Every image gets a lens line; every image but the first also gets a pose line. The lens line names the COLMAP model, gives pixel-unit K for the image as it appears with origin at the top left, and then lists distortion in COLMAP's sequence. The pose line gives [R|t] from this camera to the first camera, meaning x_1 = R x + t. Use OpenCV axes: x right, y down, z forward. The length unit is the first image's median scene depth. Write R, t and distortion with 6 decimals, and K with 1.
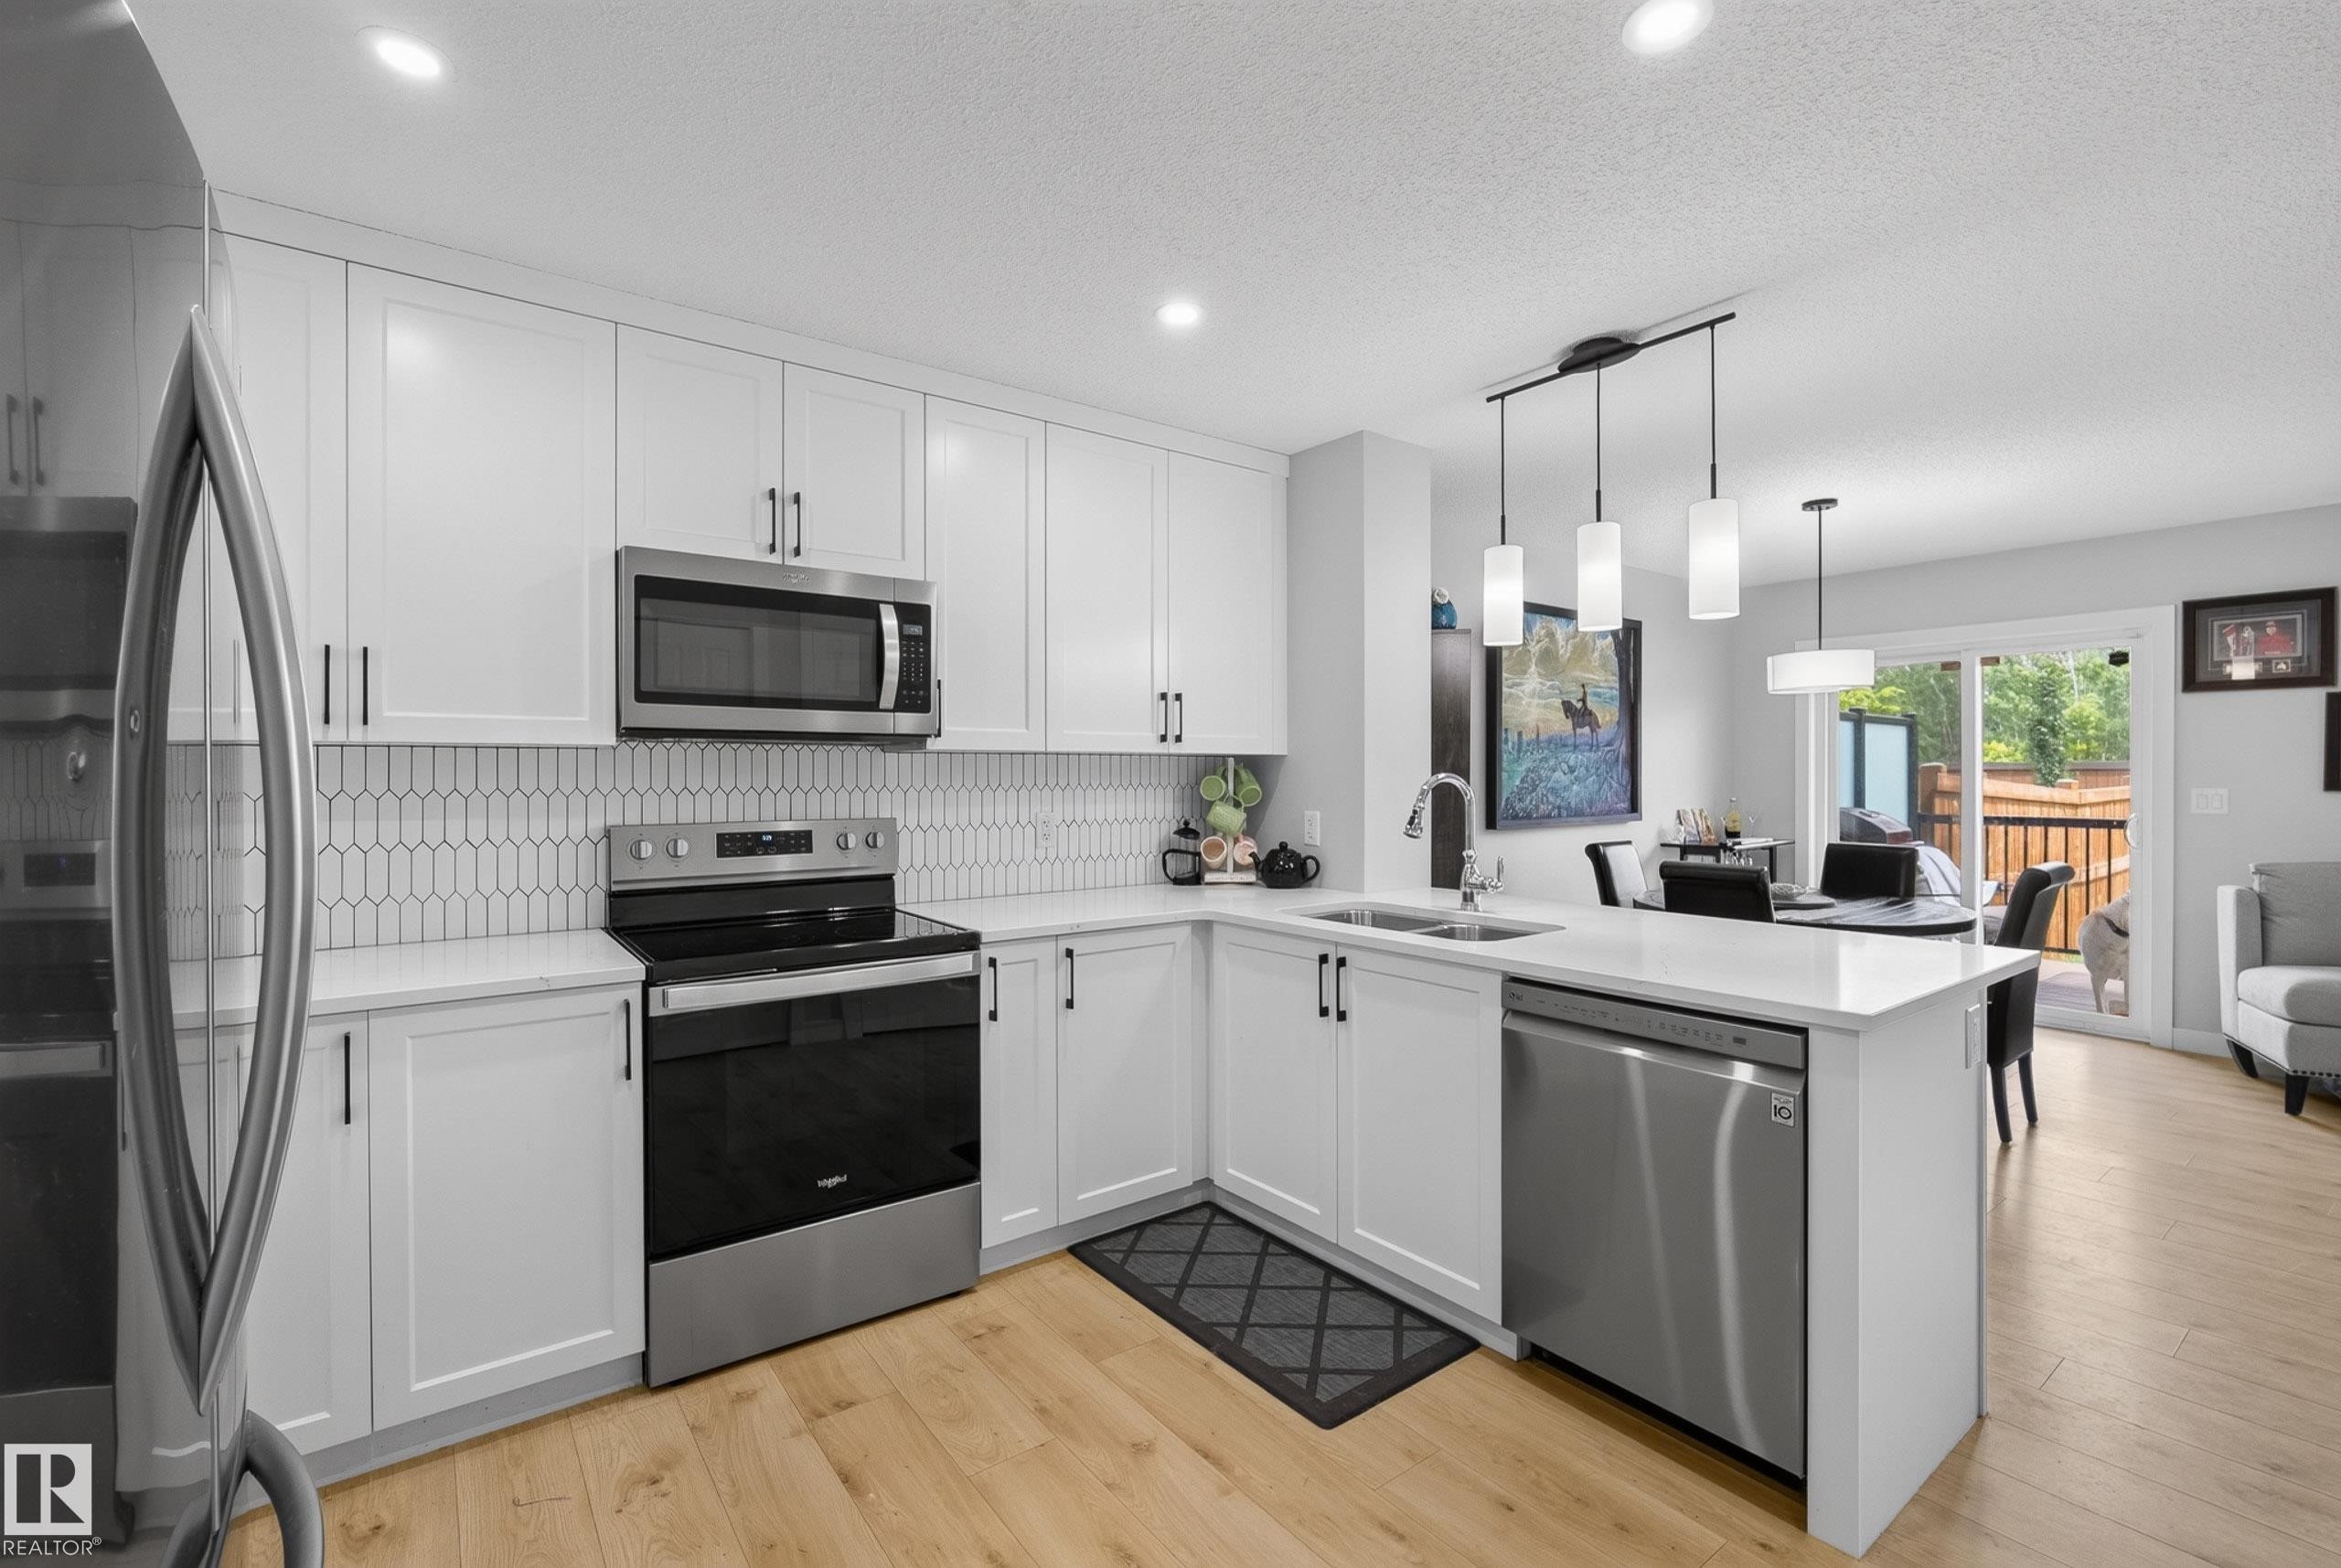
lens RADIAL K [[1020.0, 0, 1174.4], [0, 1020.0, 781.2], [0, 0, 1]] dist [-0.002887, 0.000819]
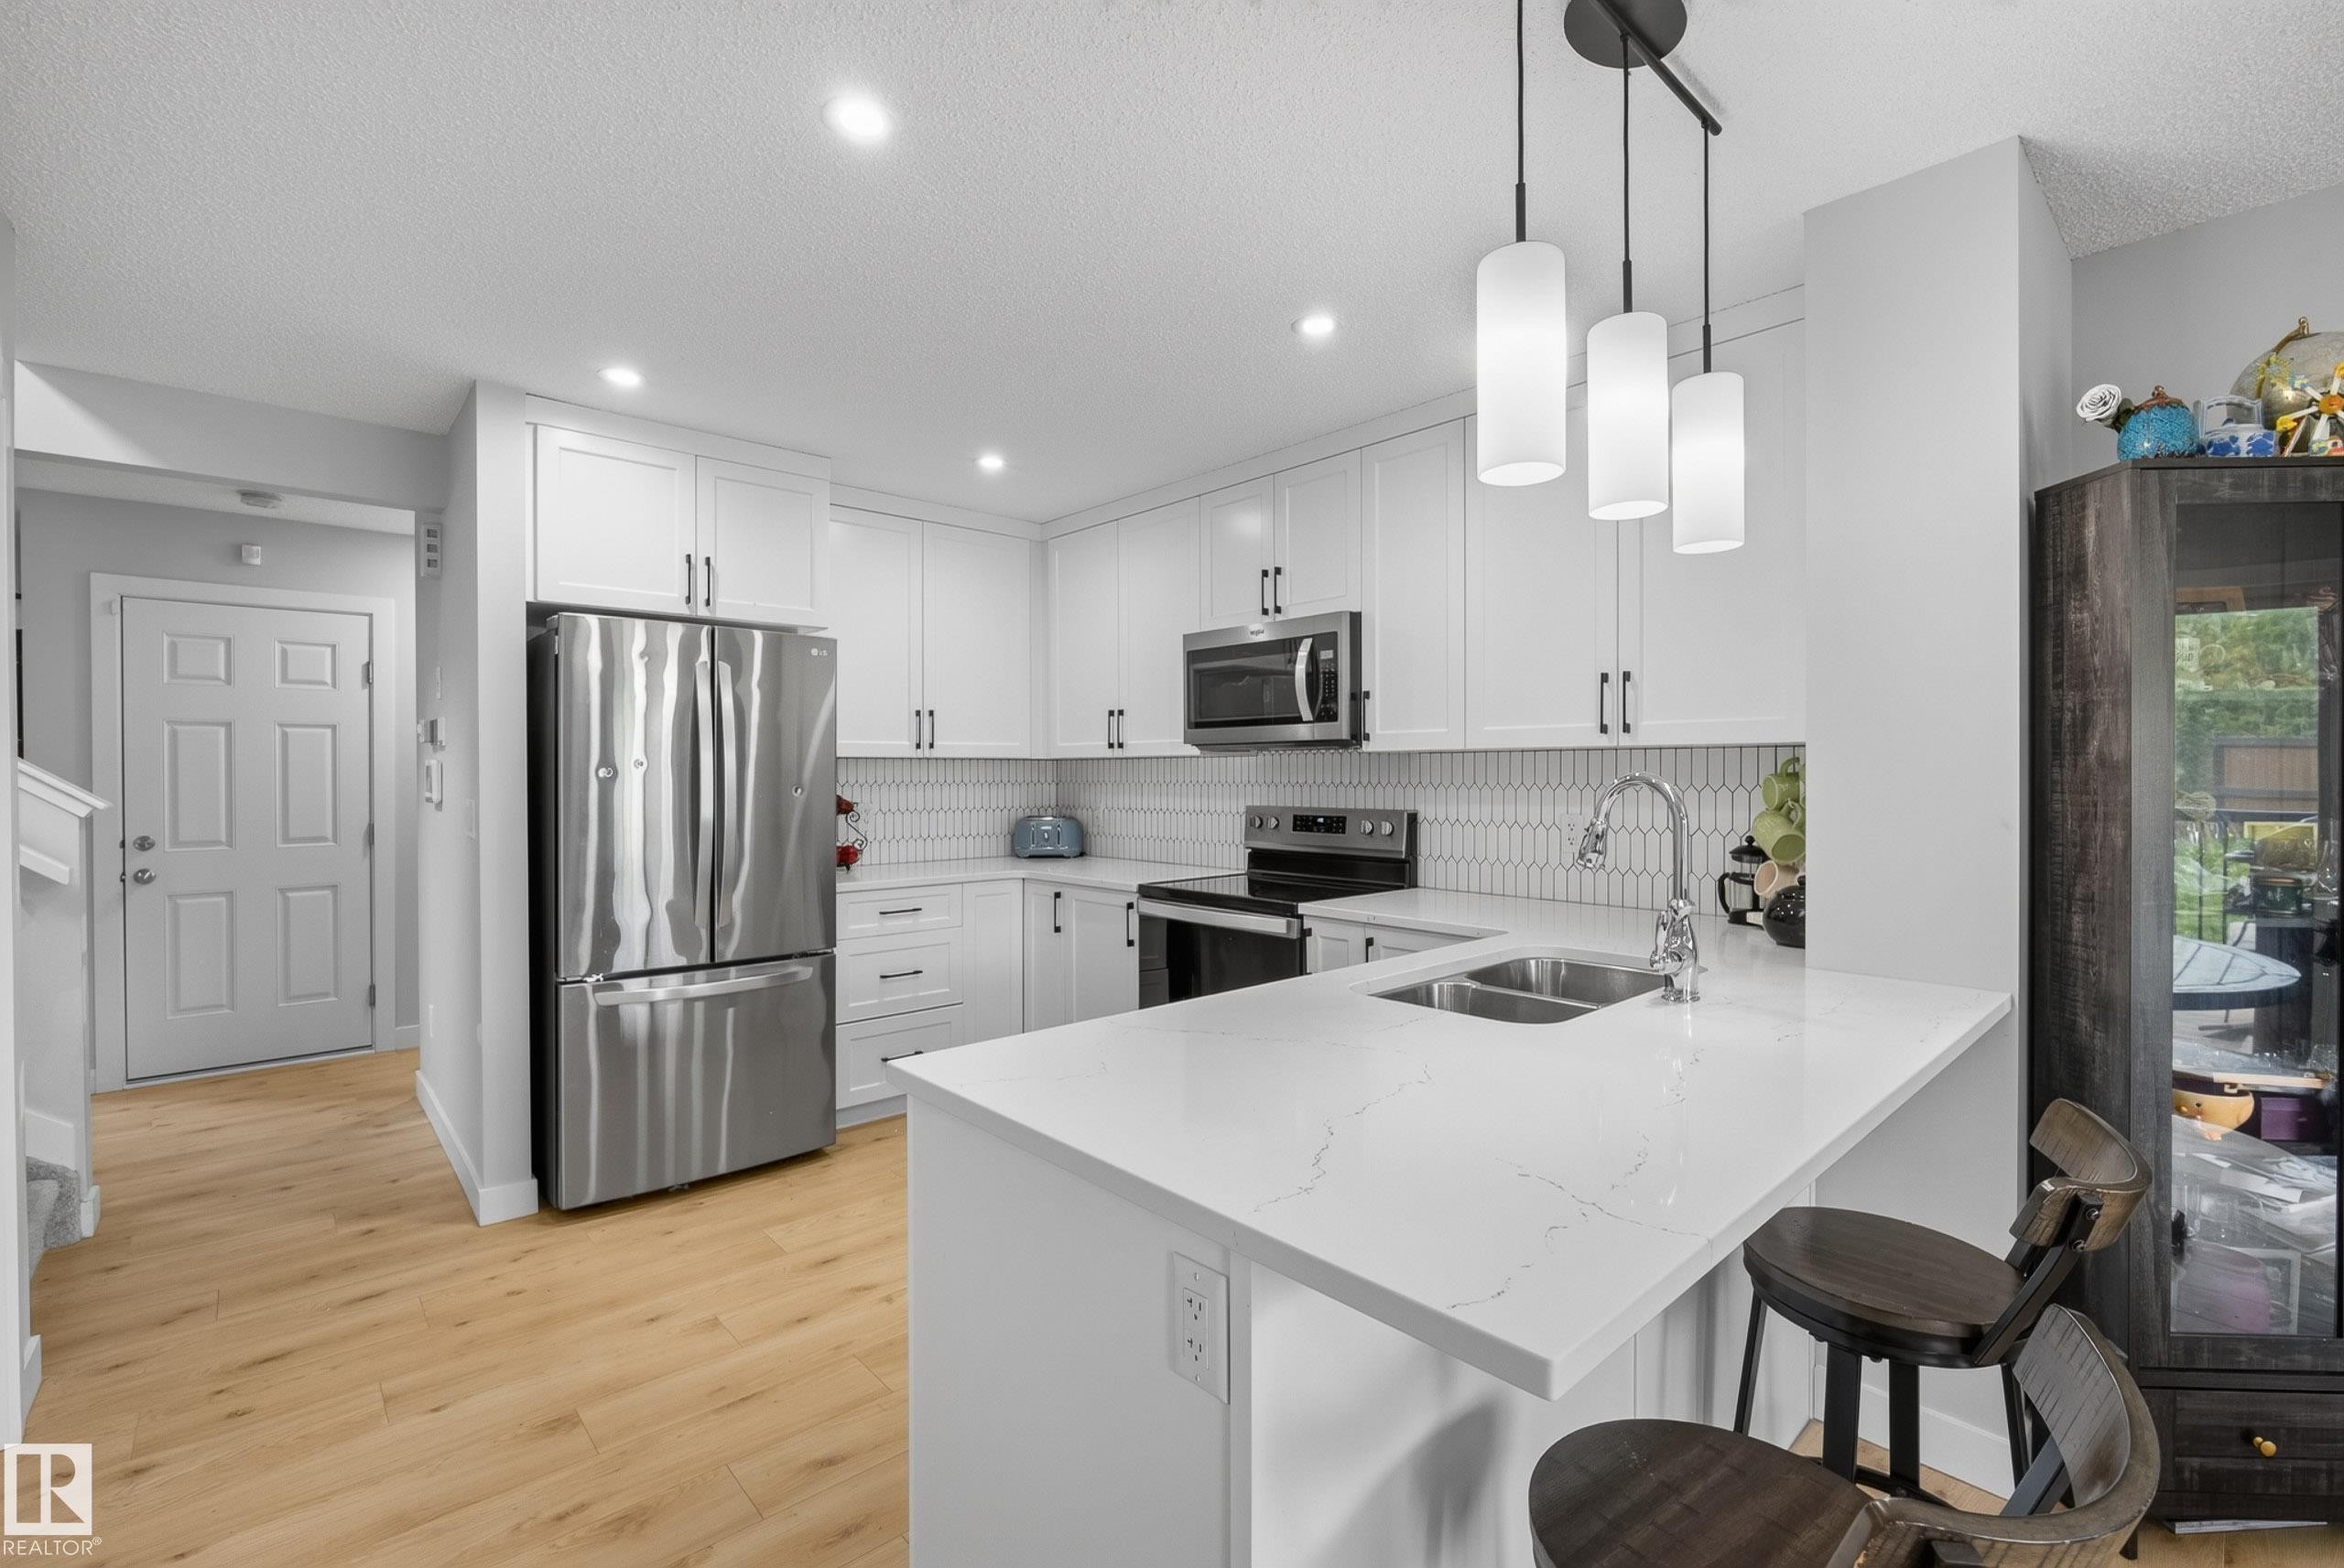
lens RADIAL K [[1021.3, 0, 1171.2], [0, 1021.3, 782.9], [0, 0, 1]] dist [-0.002887, 0.000819]
pose [[0.092936, 0.010270, -0.995619, 0.943840], [-0.008041, 0.999922, 0.009563, -0.004590], [0.995640, 0.007117, 0.093011, 0.703740]]
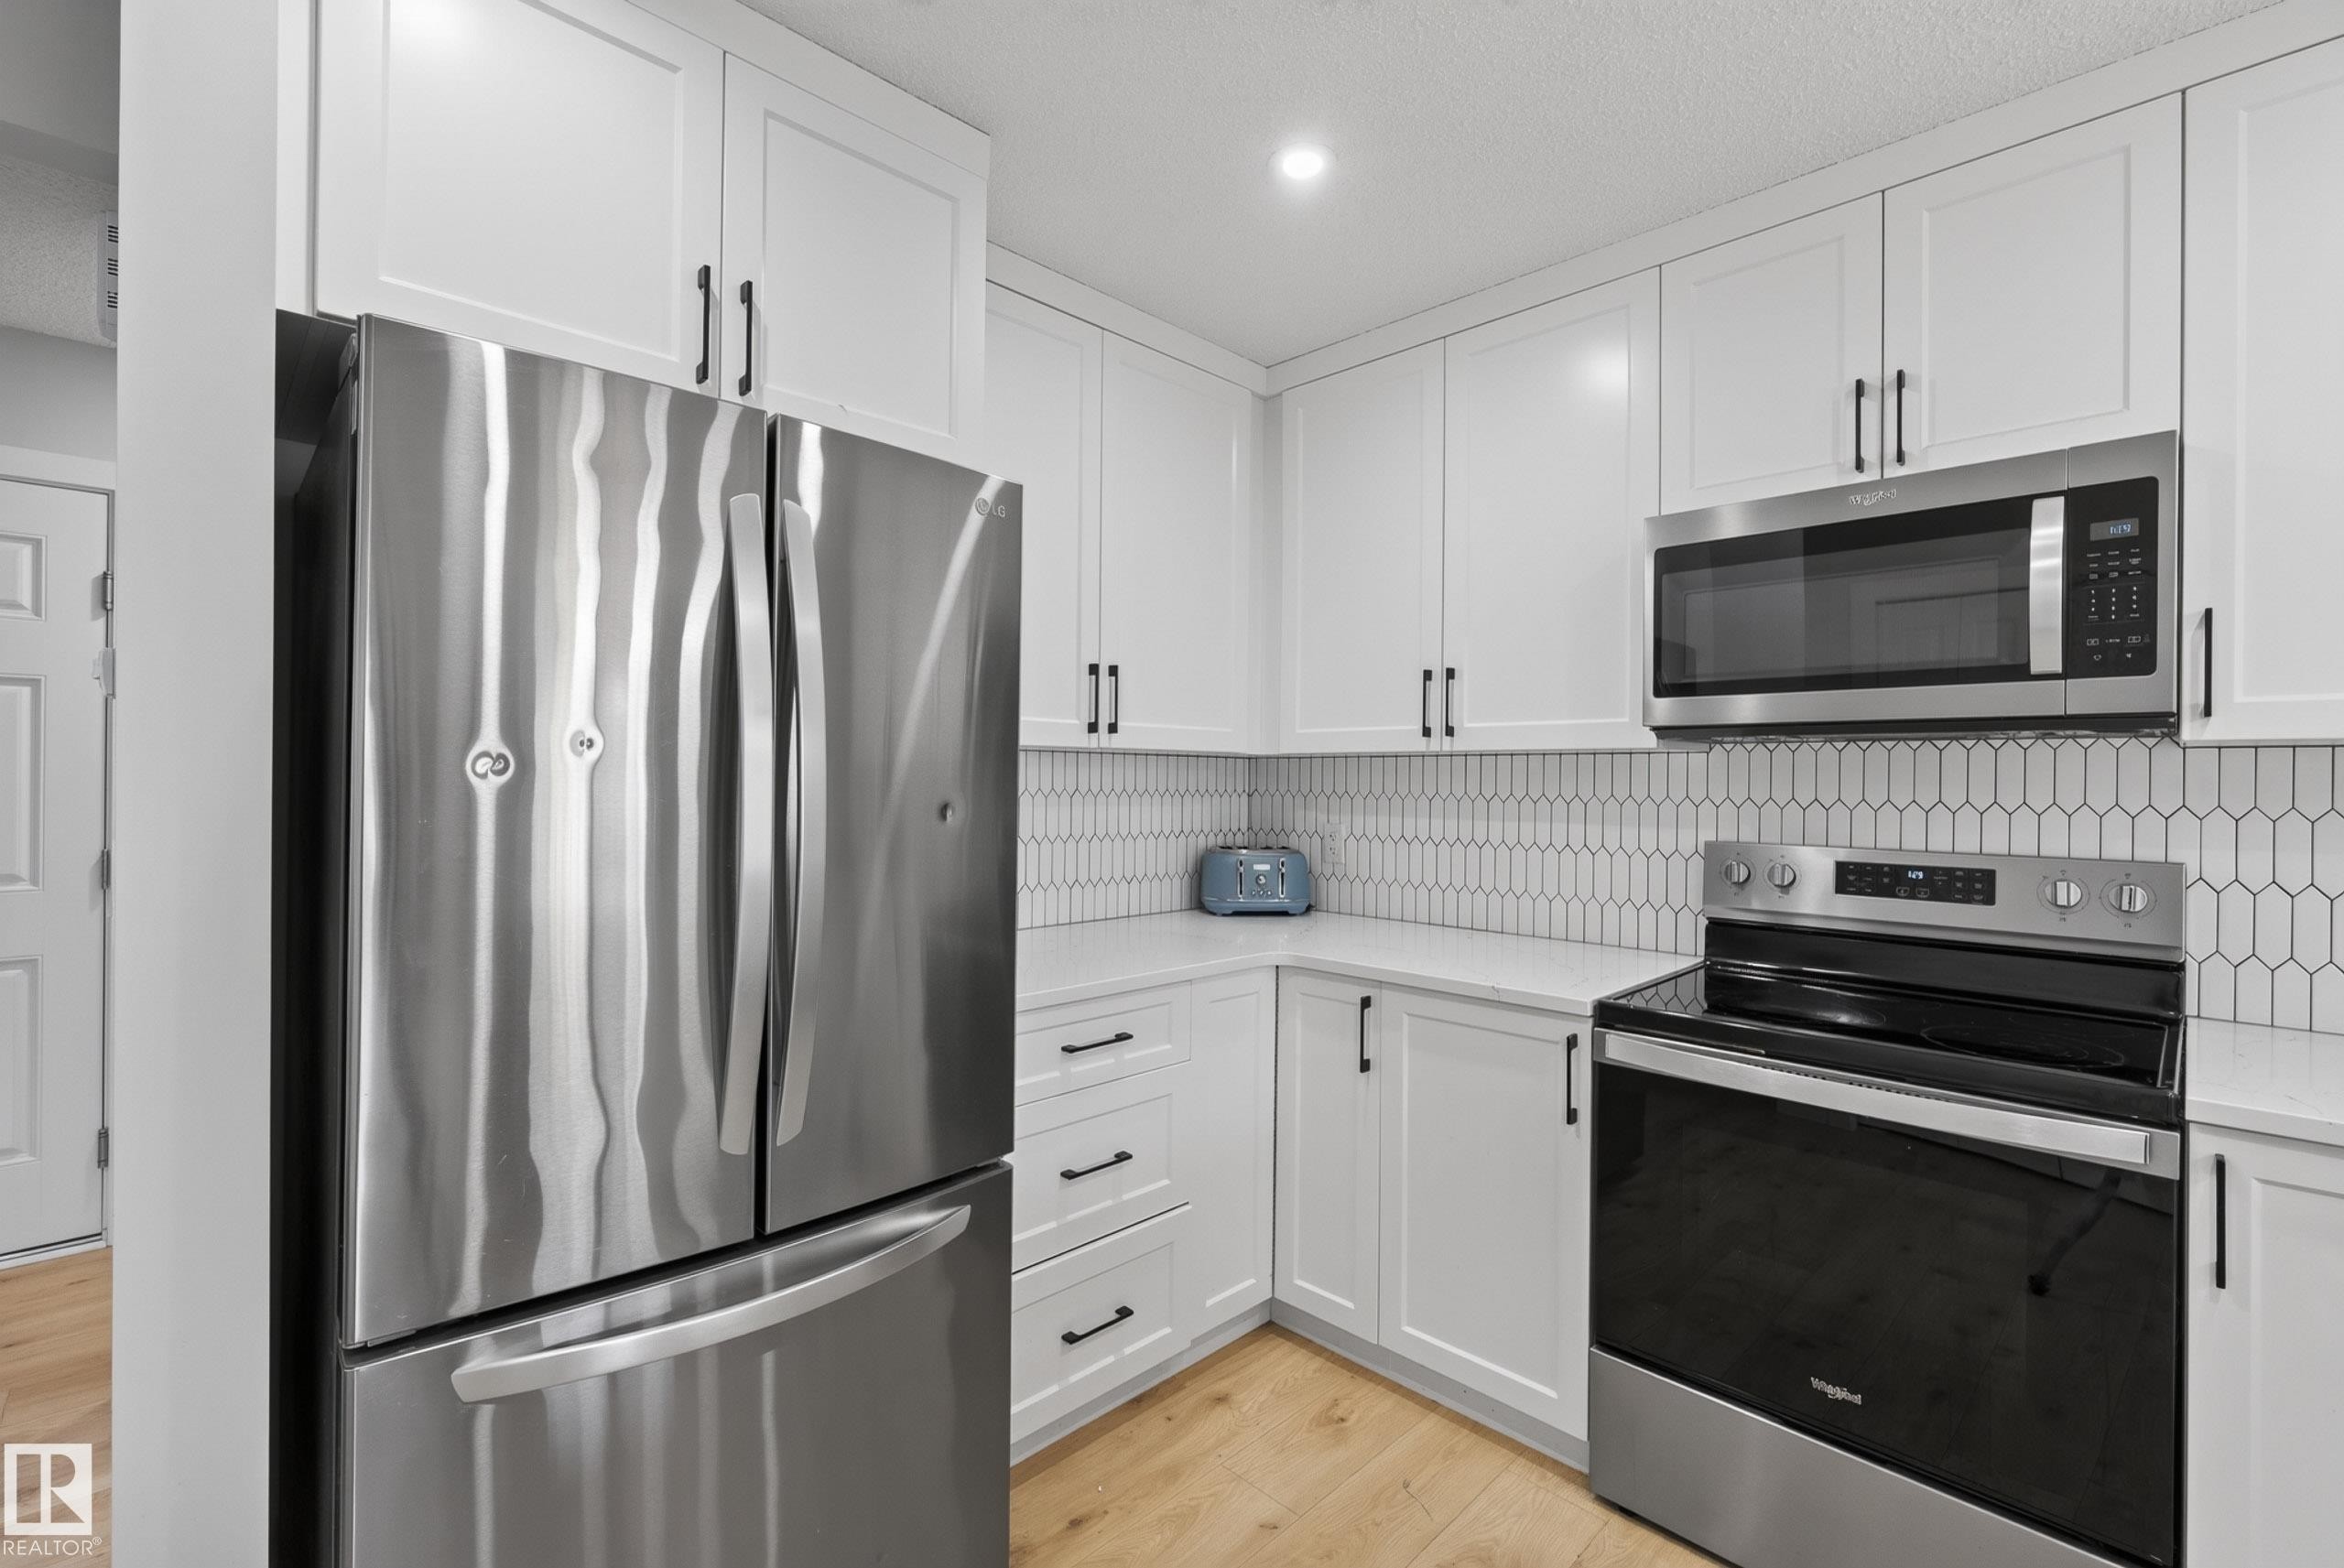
lens RADIAL K [[1021.3, 0, 1184.0], [0, 1021.3, 779.9], [0, 0, 1]] dist [-0.002887, 0.000819]
pose [[0.143100, 0.003161, -0.989703, 0.229012], [-0.019489, 0.999810, 0.000375, 0.000087], [0.989516, 0.019235, 0.143134, 0.414671]]
